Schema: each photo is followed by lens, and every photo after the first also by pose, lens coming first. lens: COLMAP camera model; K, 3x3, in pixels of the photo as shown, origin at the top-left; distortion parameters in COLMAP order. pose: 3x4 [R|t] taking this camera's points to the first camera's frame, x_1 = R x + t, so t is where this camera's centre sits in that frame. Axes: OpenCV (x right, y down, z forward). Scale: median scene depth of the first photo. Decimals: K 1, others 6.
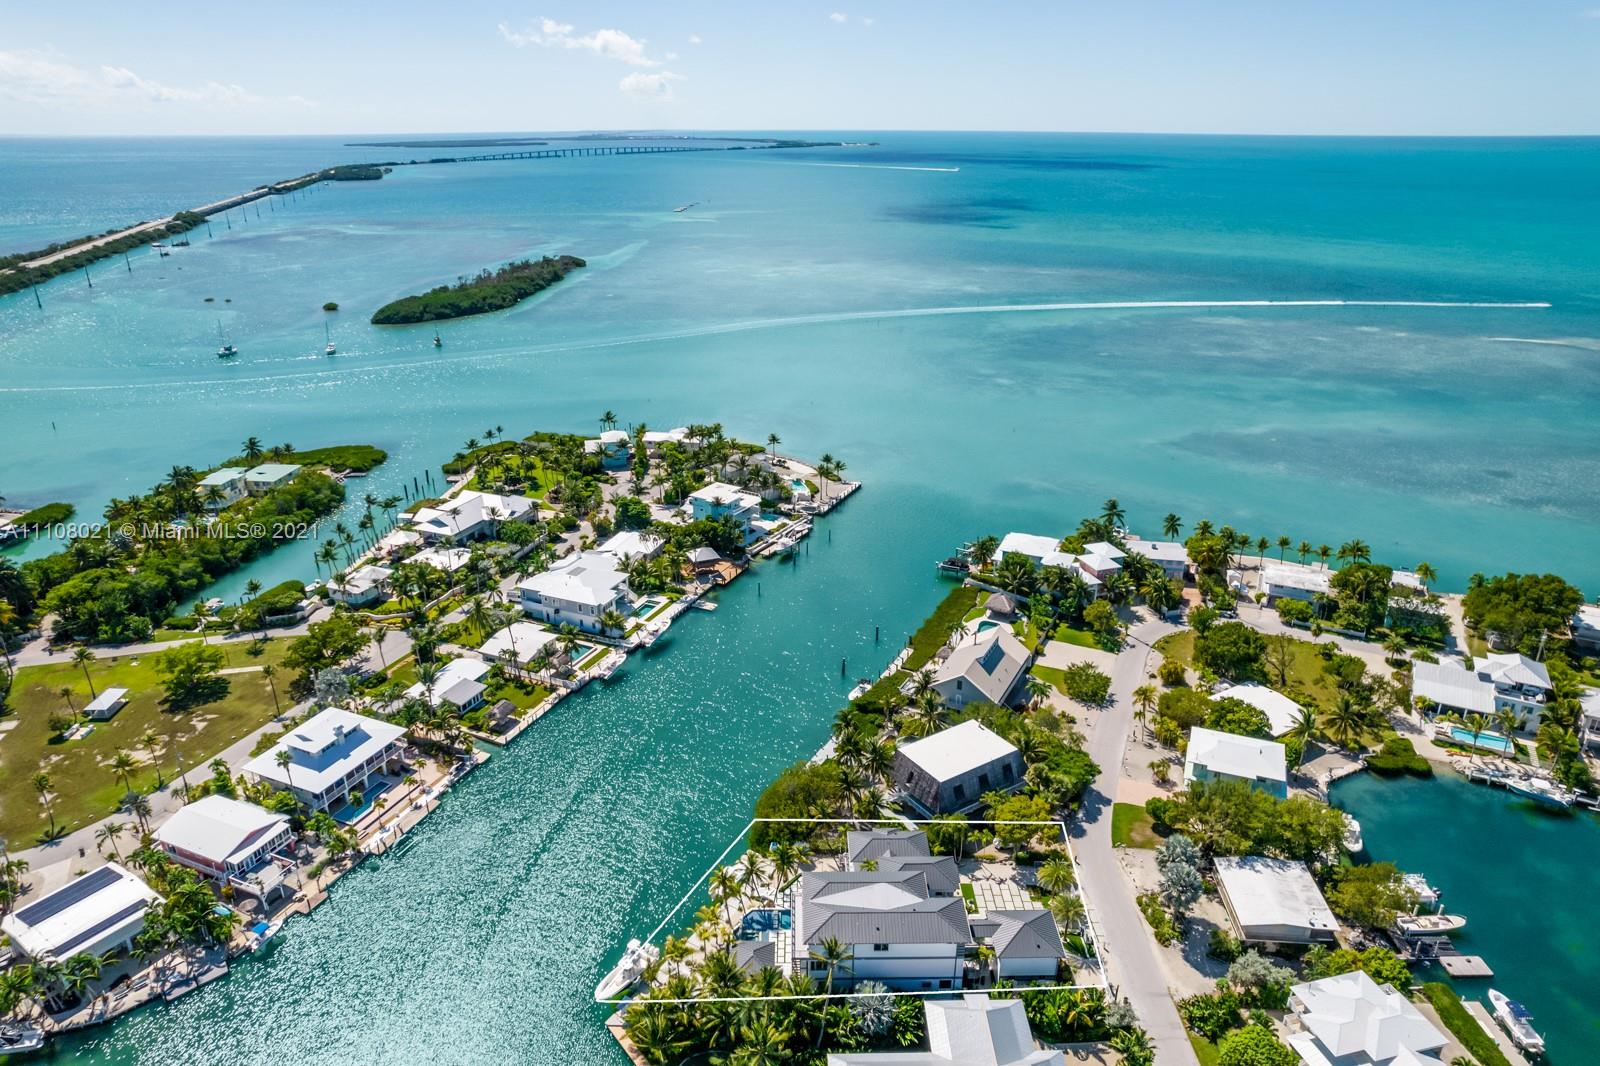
lens RADIAL K [[1051.4, 0, 800.0], [0, 1051.4, 533.0], [0, 0, 1]] dist [-0.040836, 0.001905]
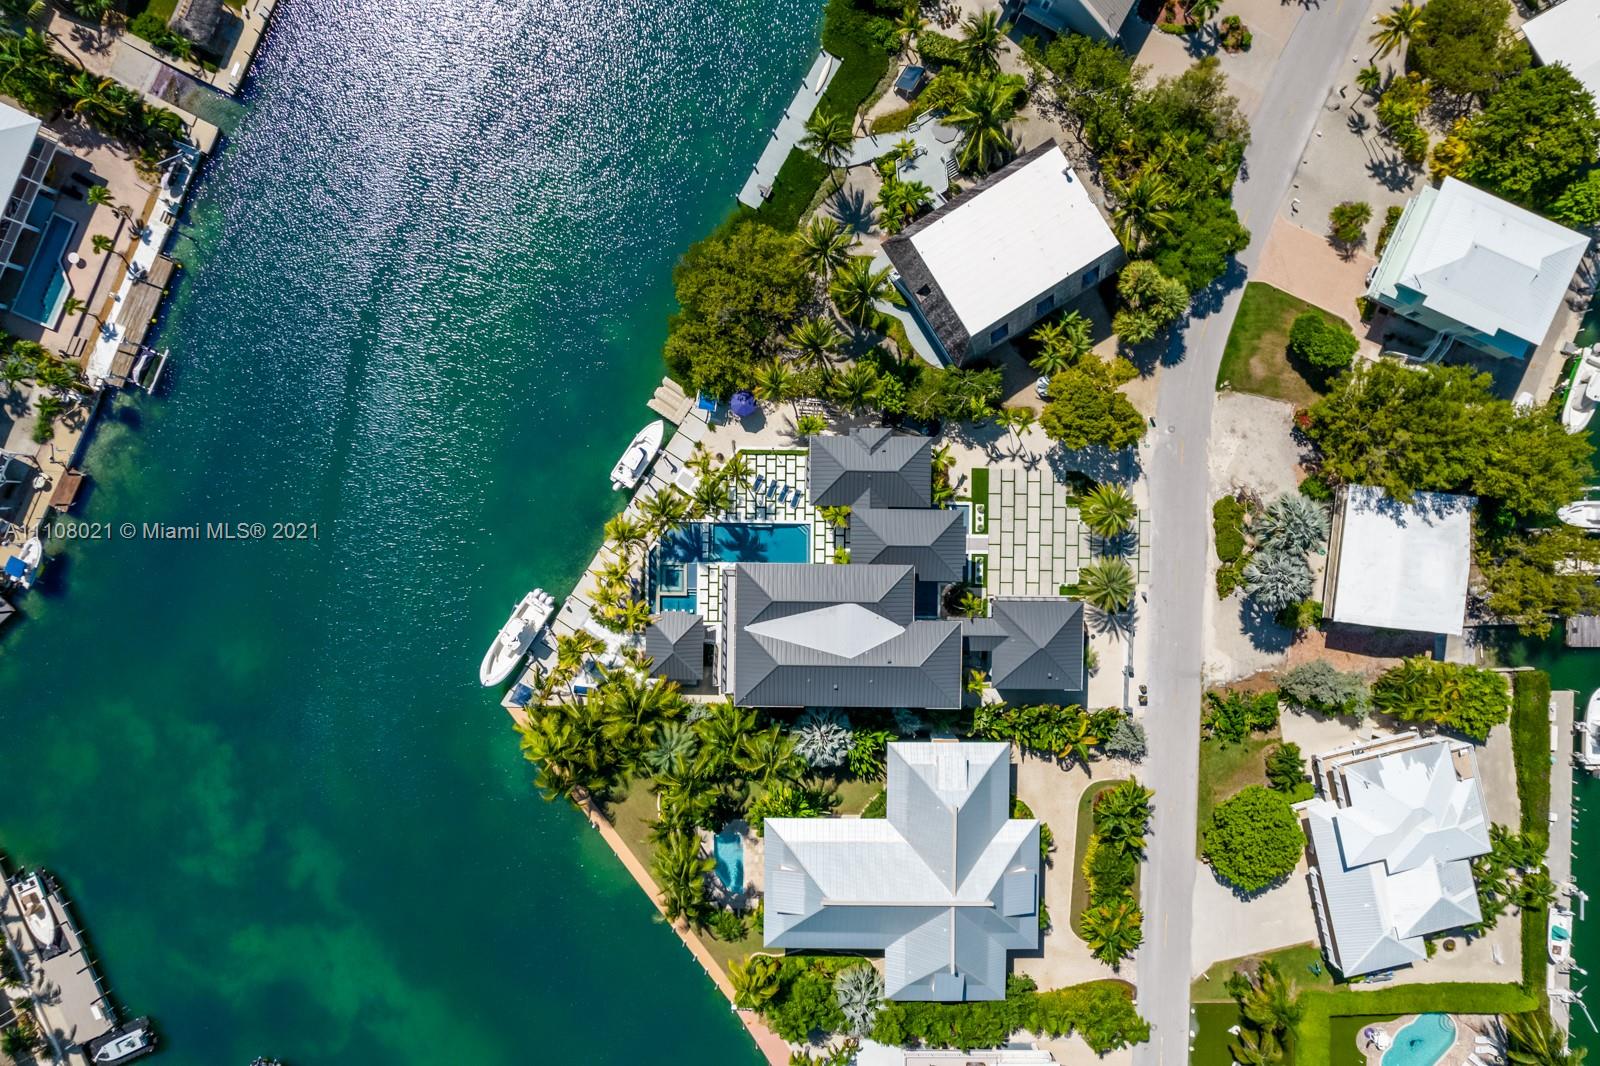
lens RADIAL K [[1051.4, 0, 800.0], [0, 1051.4, 533.0], [0, 0, 1]] dist [-0.040836, 0.001905]
pose [[0.999805, 0.019727, 0.000831, 0.040163], [-0.007751, 0.353425, 0.935431, -0.305532], [0.018160, -0.935255, 0.353509, 0.725432]]
